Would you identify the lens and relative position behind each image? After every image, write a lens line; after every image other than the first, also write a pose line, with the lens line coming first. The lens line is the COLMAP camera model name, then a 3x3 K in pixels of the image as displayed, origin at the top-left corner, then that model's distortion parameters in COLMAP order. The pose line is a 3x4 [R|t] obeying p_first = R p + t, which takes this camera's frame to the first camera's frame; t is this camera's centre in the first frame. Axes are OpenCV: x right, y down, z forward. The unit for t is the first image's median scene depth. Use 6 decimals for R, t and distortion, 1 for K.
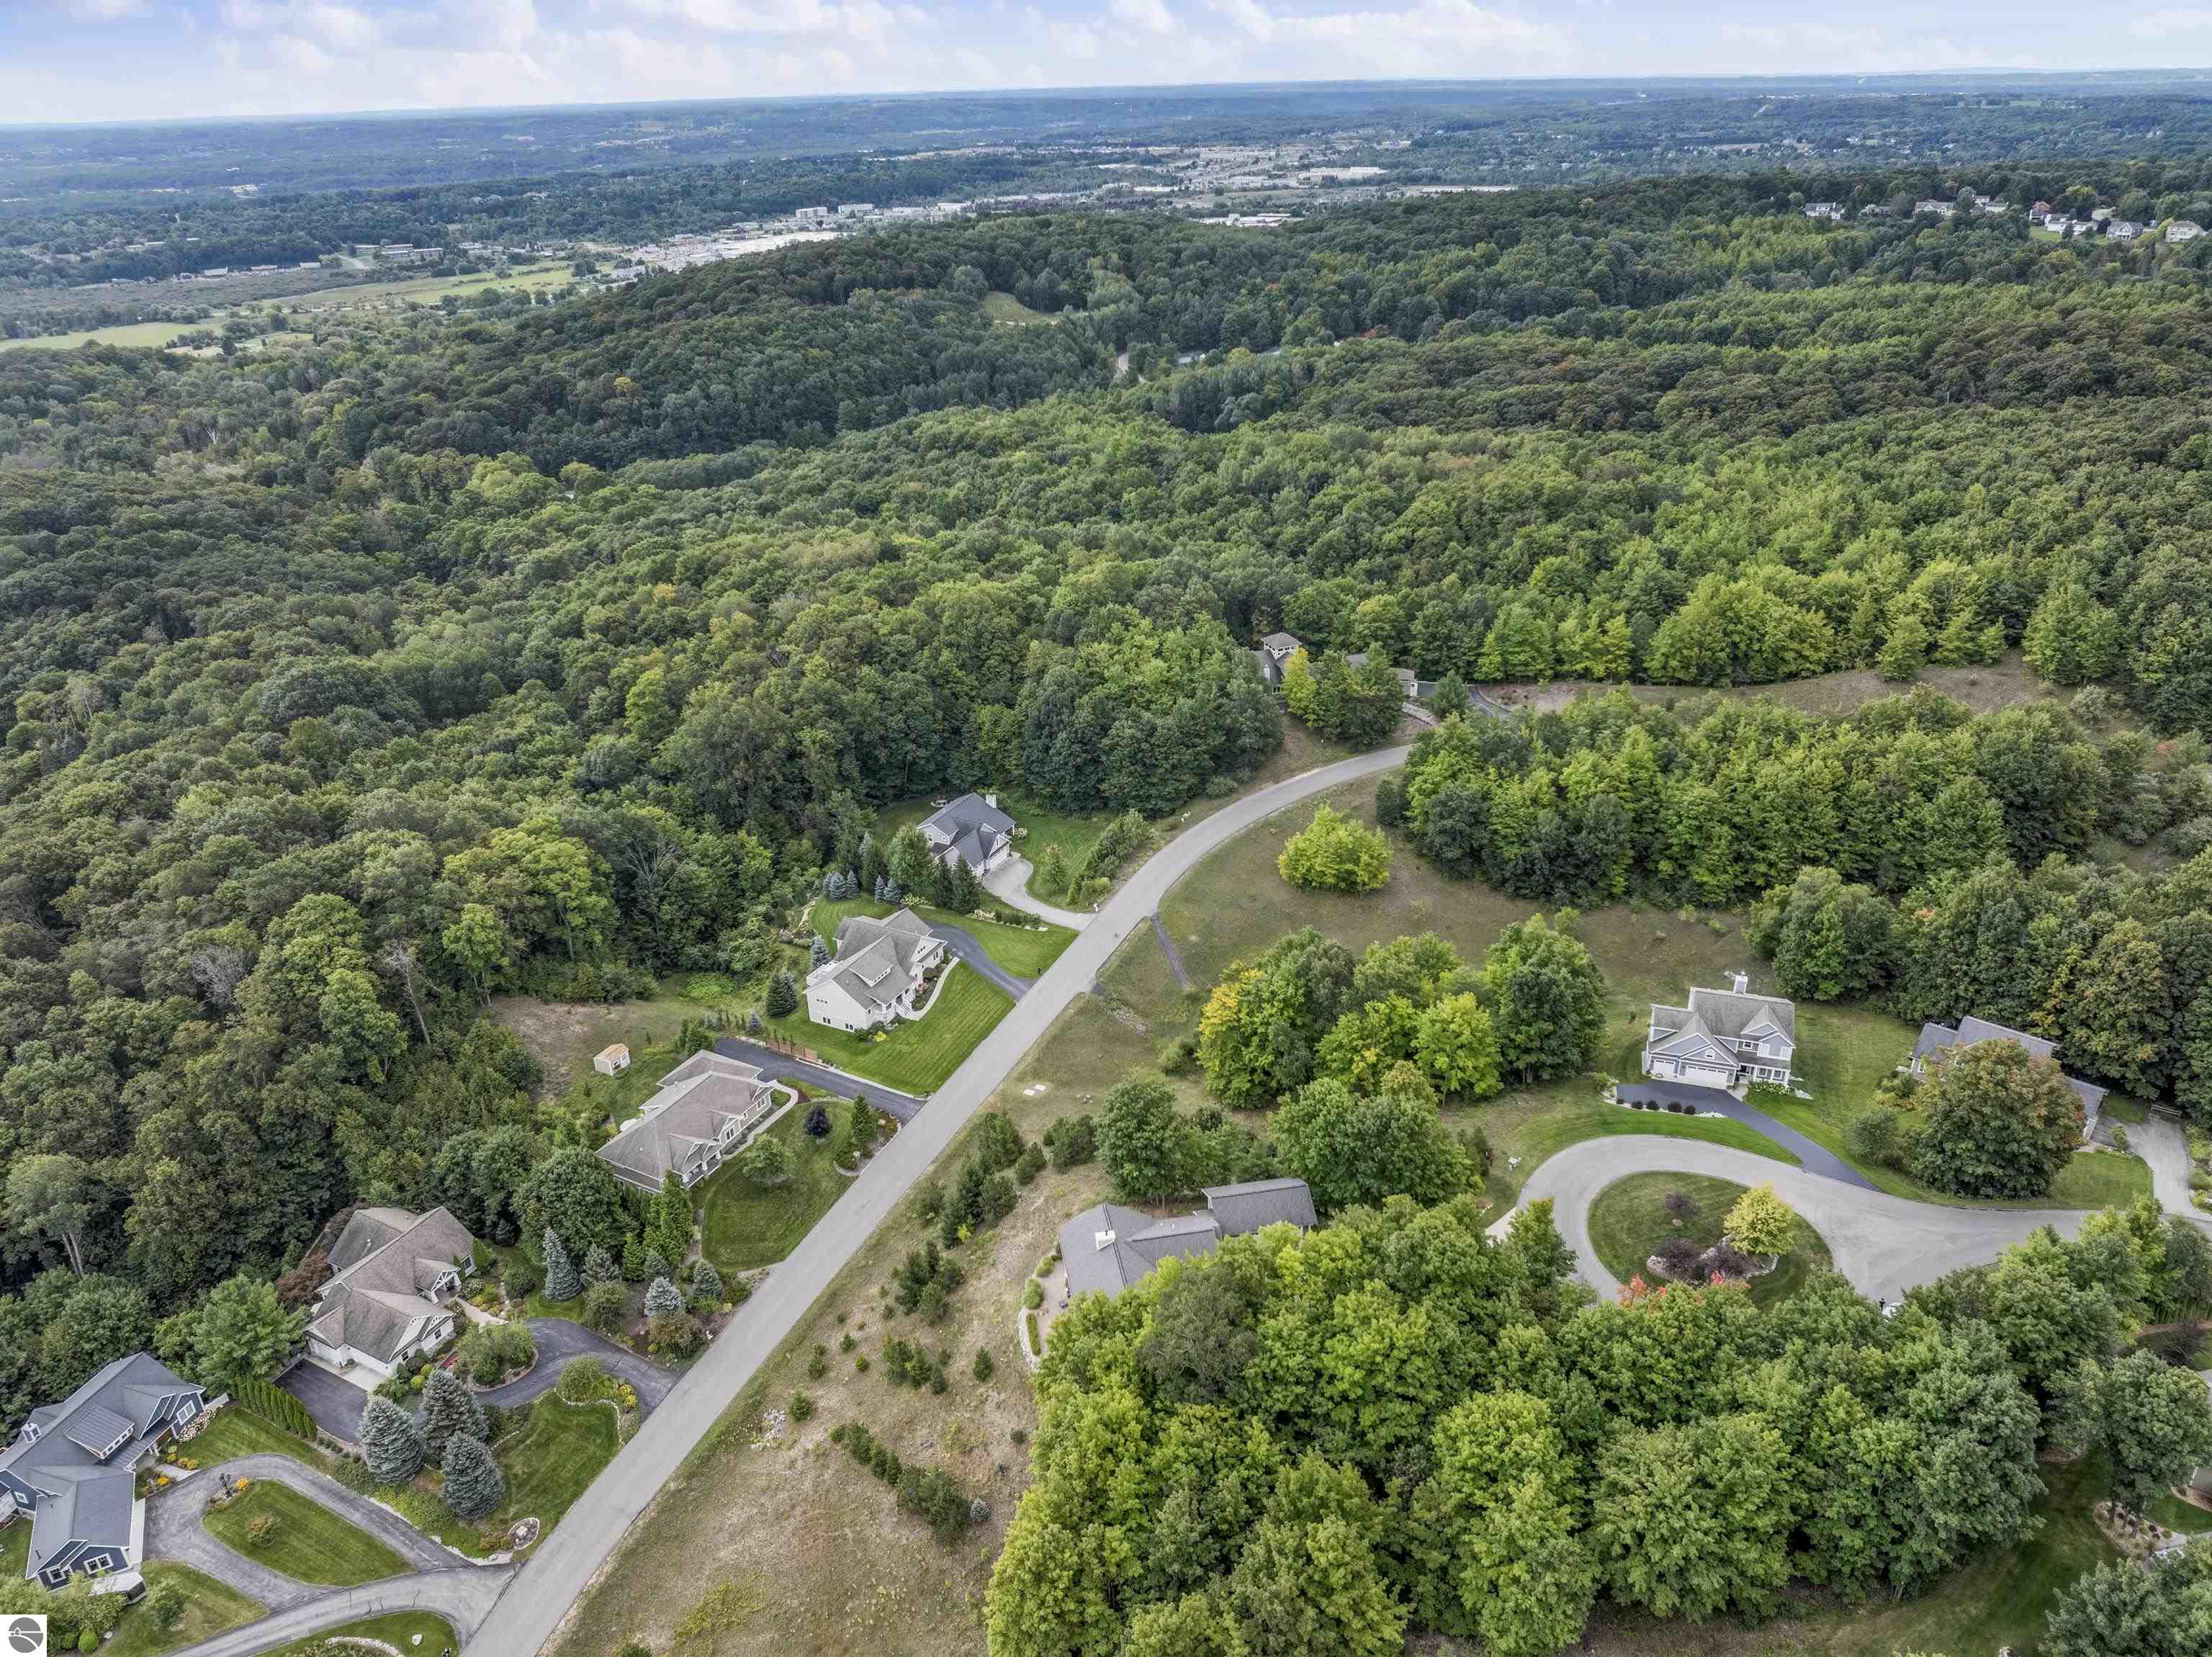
lens RADIAL K [[1514.0, 0, 1046.2], [0, 1514.0, 833.2], [0, 0, 1]] dist [-0.026592, -0.000625]
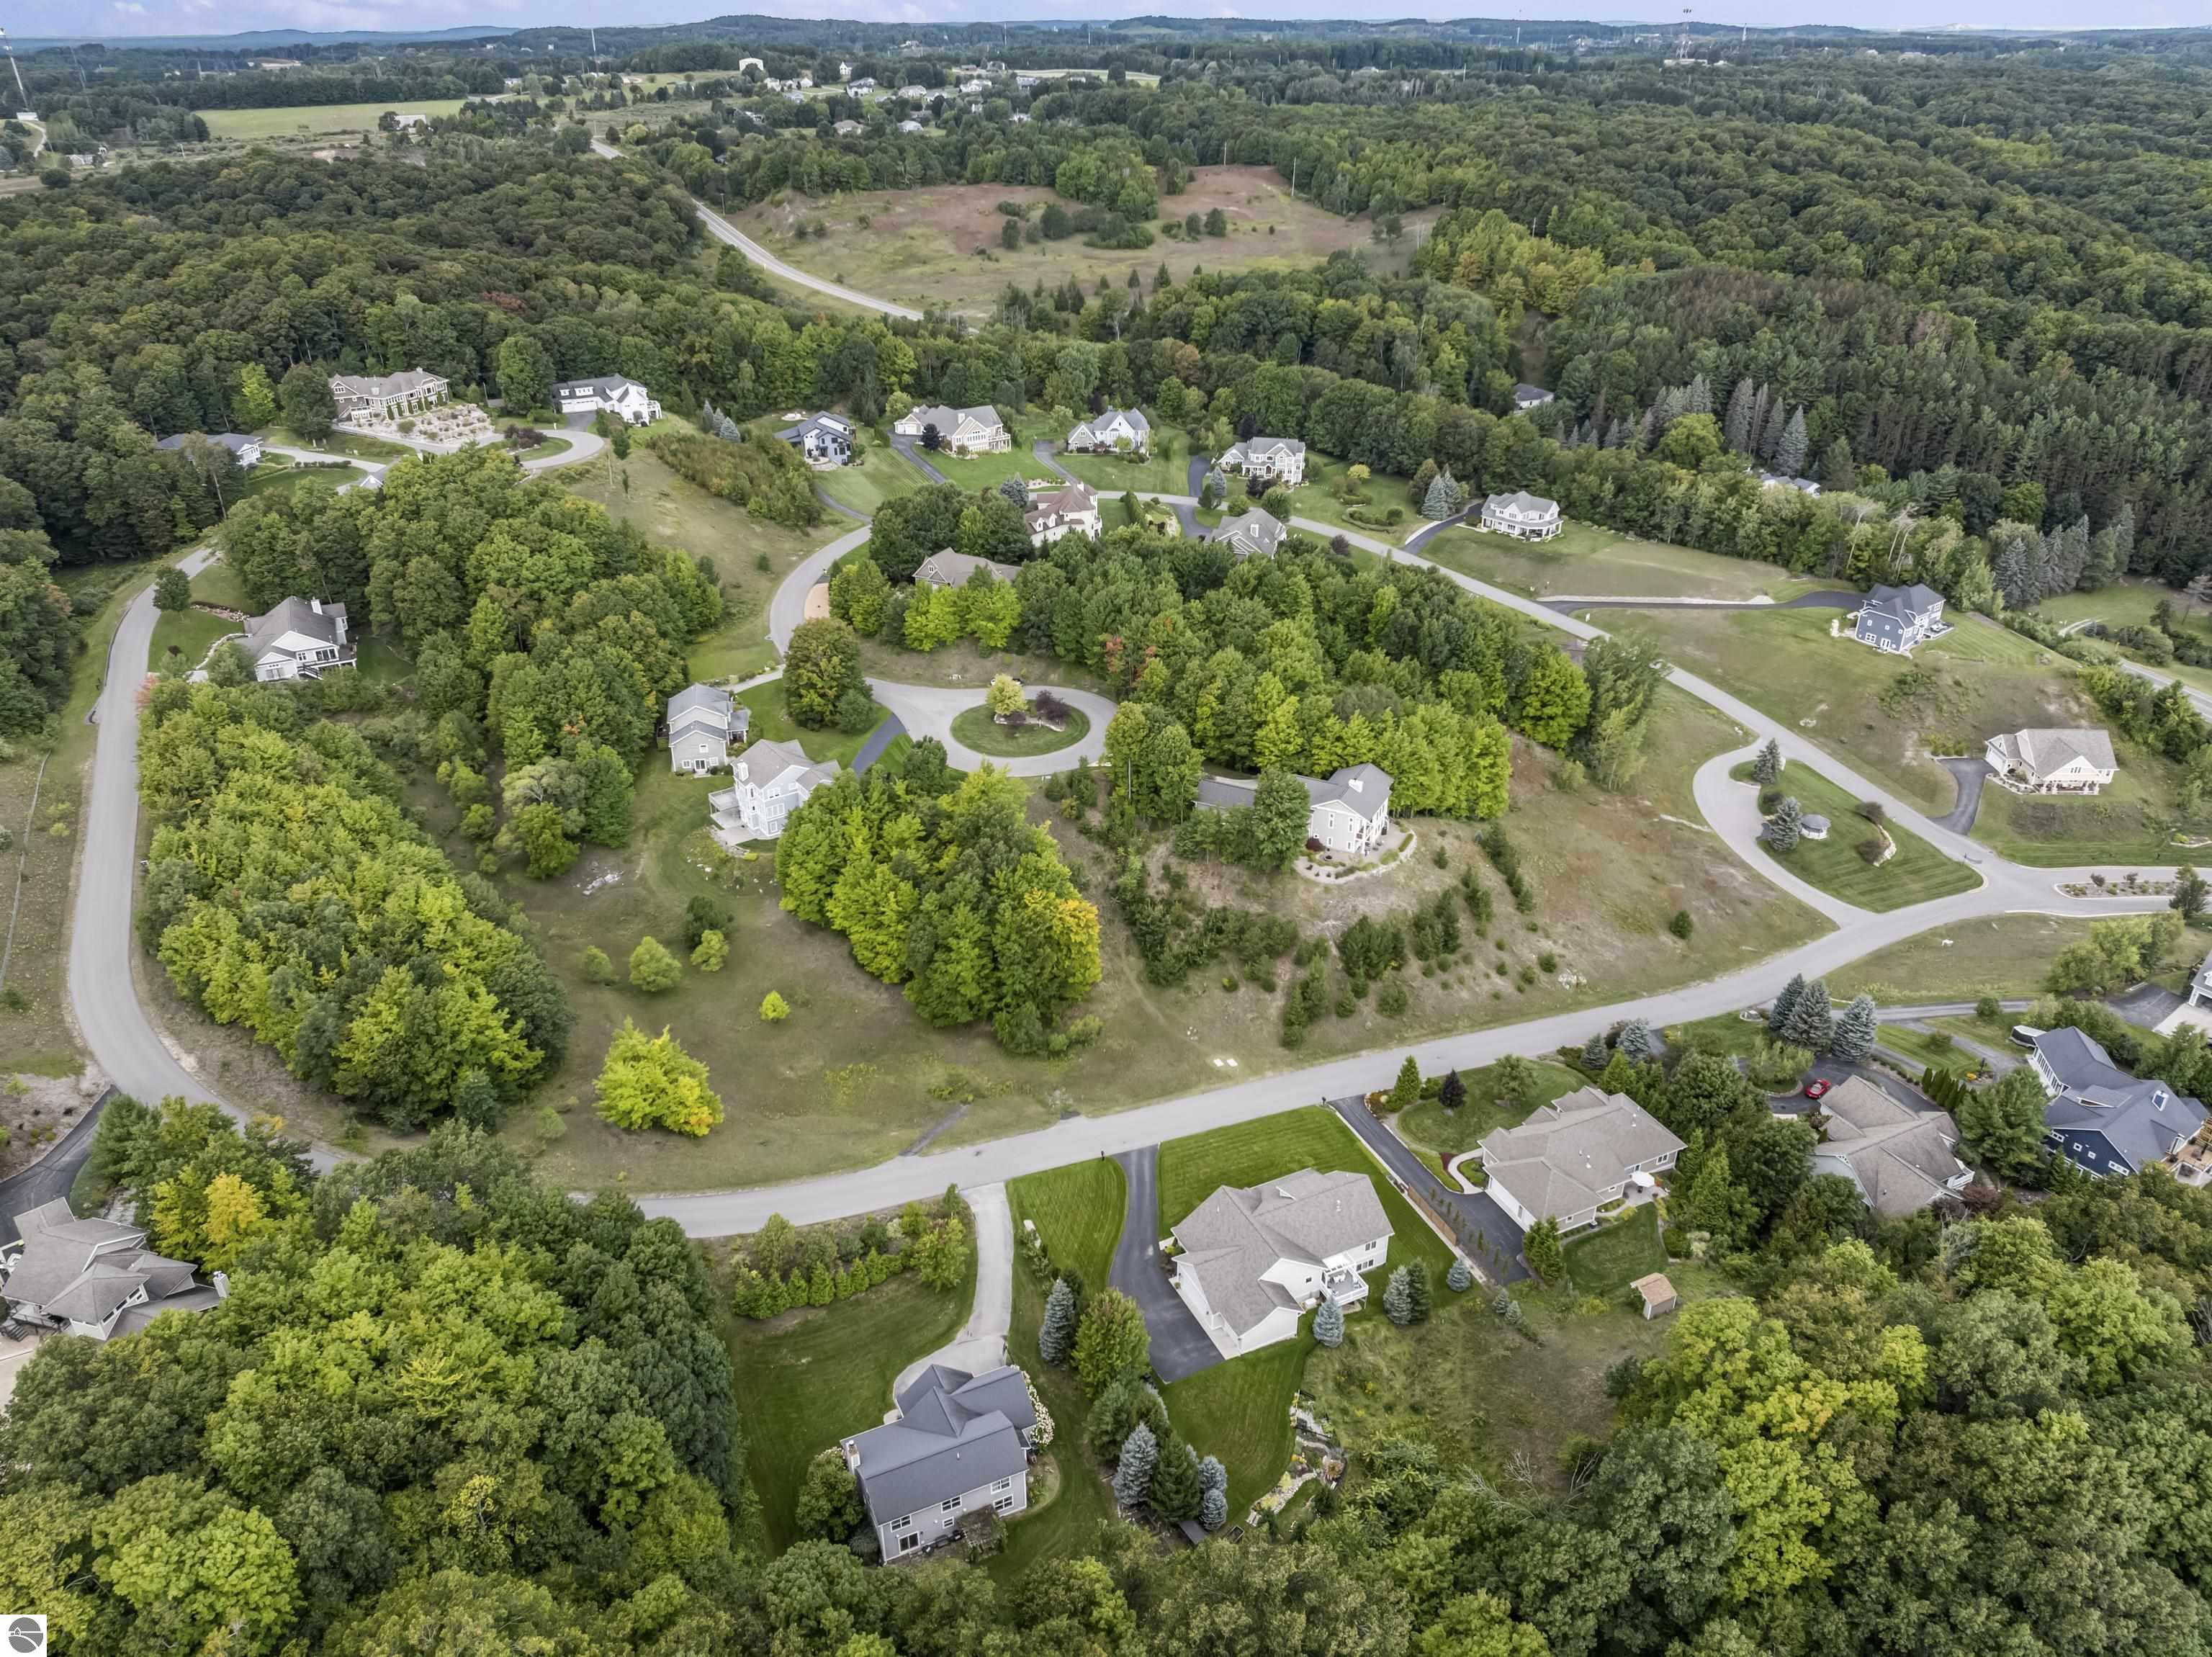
lens RADIAL K [[1591.4, 0, 1096.8], [0, 1591.4, 830.4], [0, 0, 1]] dist [-0.031206, -0.002482]
pose [[-0.817142, -0.245227, 0.521673, -0.480363], [0.276283, 0.627658, 0.727814, -0.759164], [-0.505912, 0.738857, -0.445134, 1.528288]]
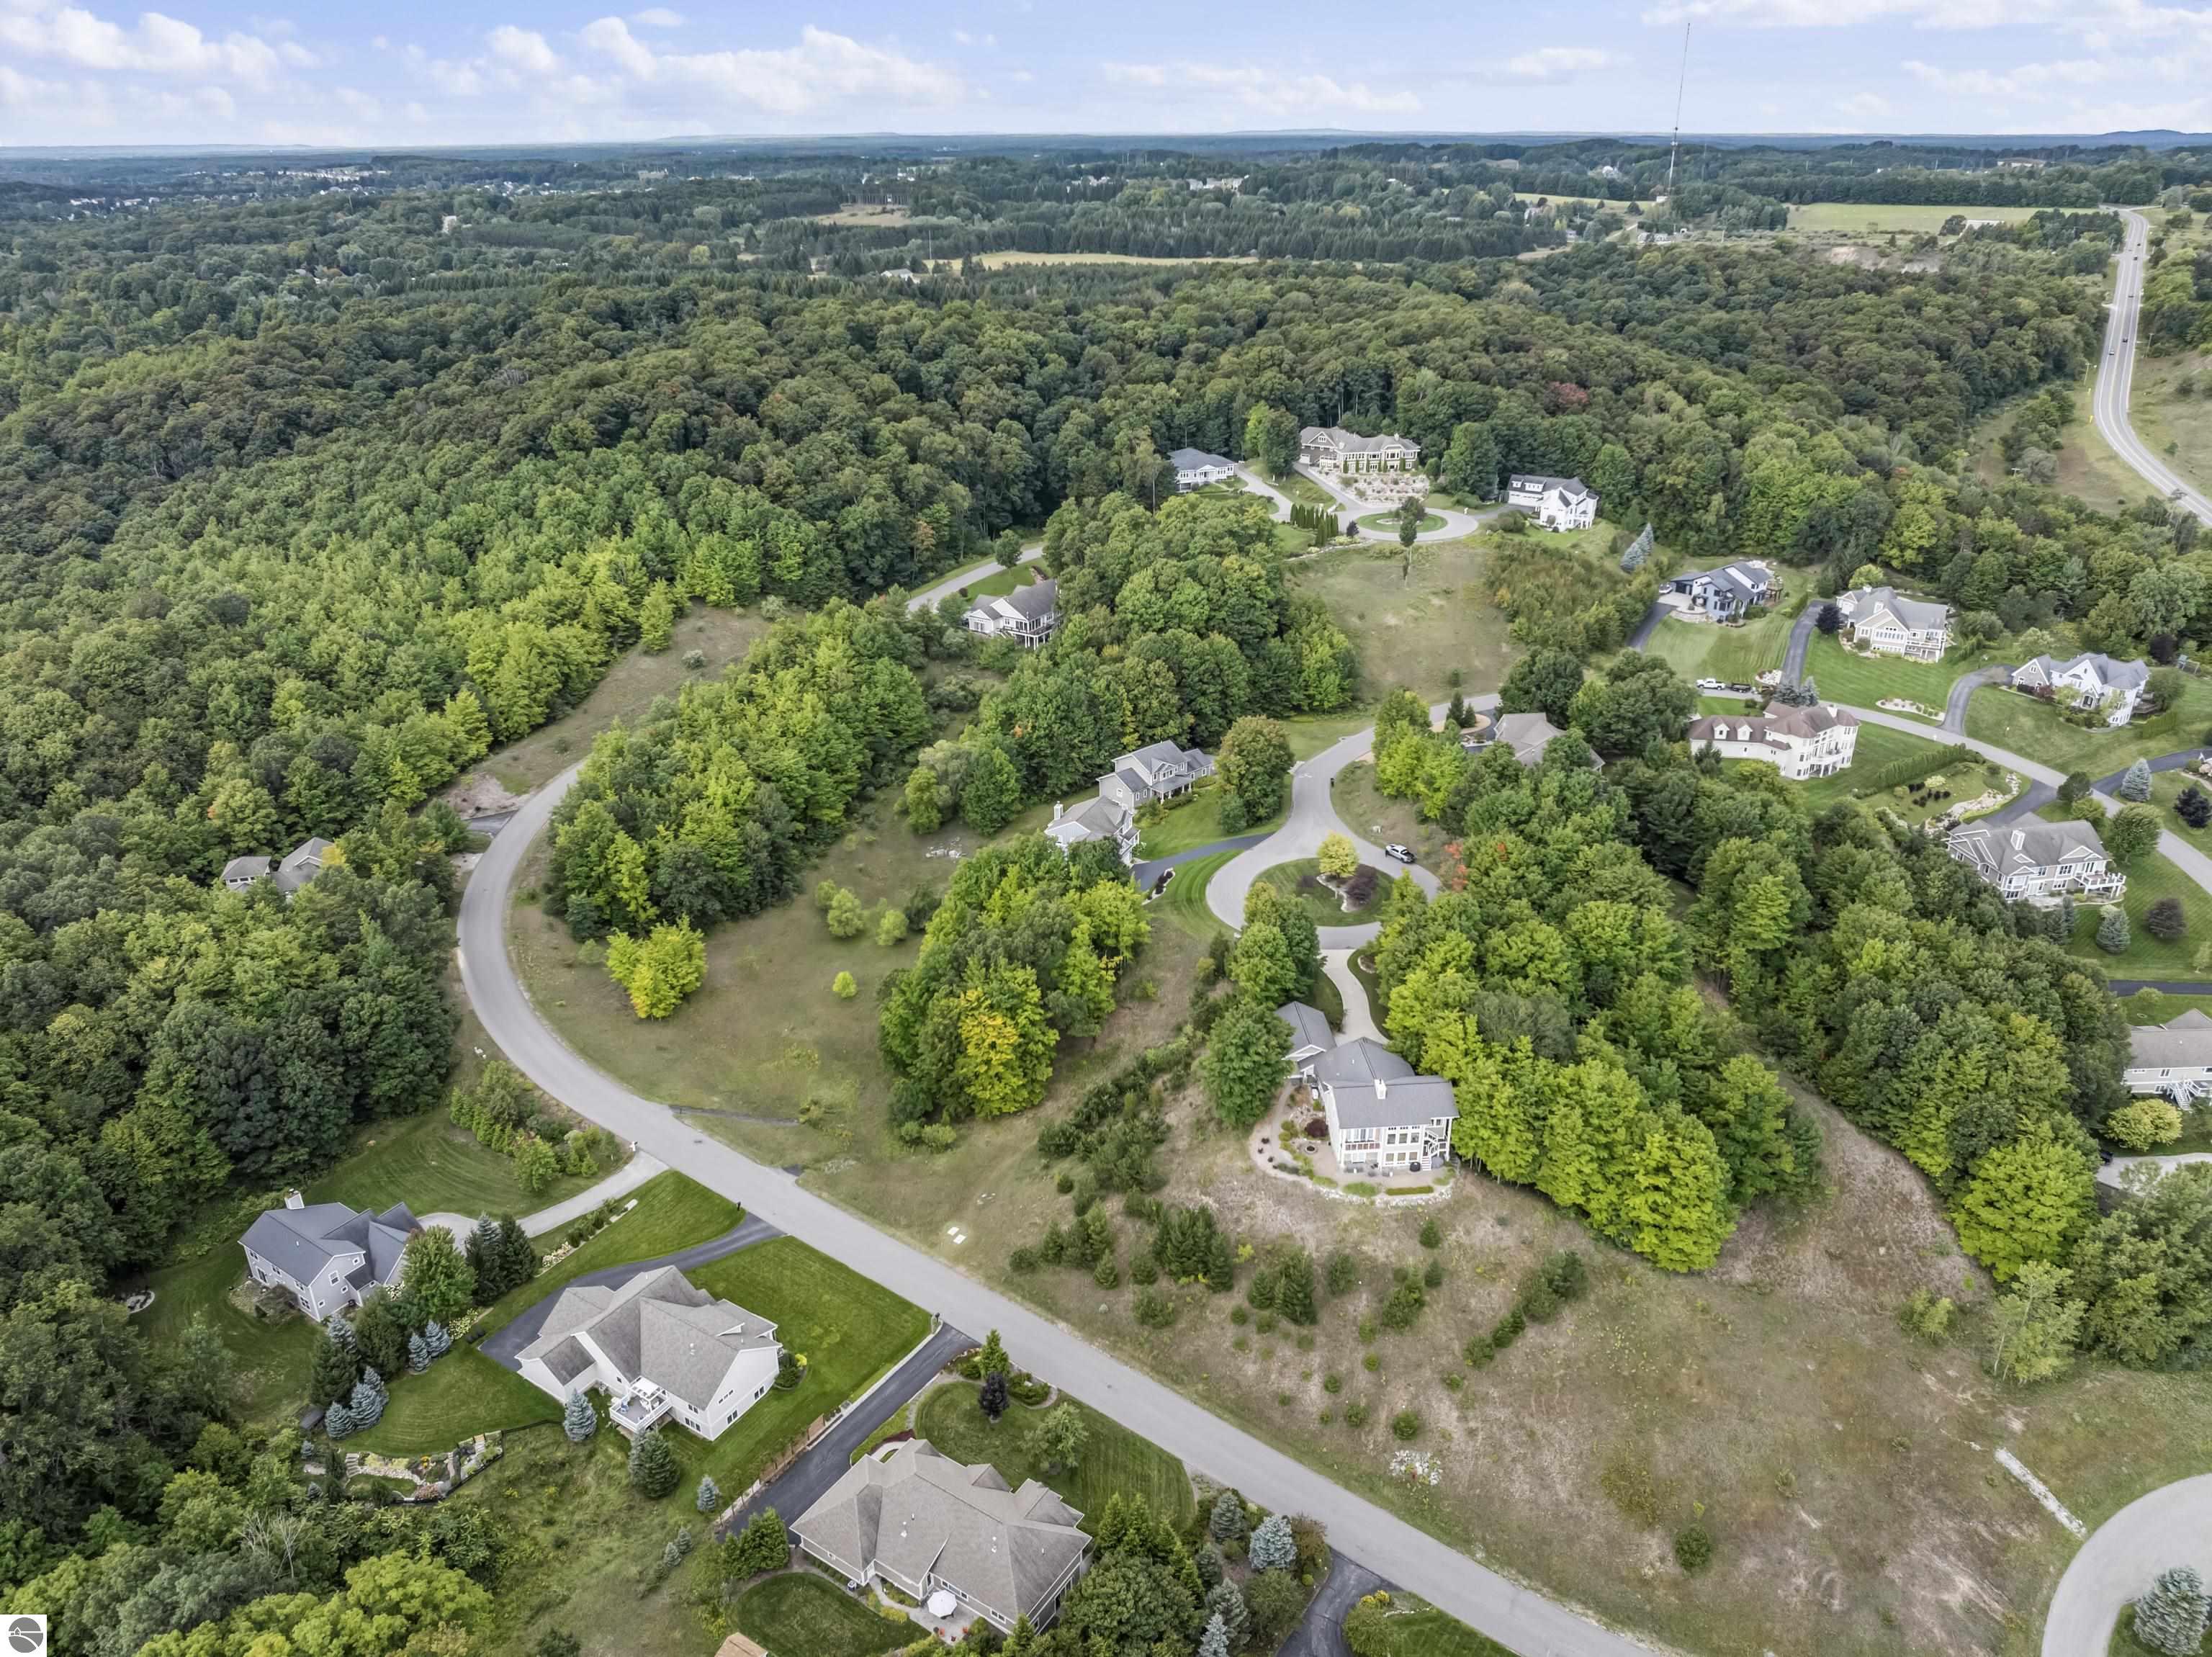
lens RADIAL K [[1591.4, 0, 1096.8], [0, 1591.4, 830.4], [0, 0, 1]] dist [-0.031206, -0.002482]
pose [[0.087037, -0.389427, 0.916936, -0.849159], [0.453094, 0.835193, 0.311702, -0.315343], [-0.887204, 0.388329, 0.249140, 0.660767]]
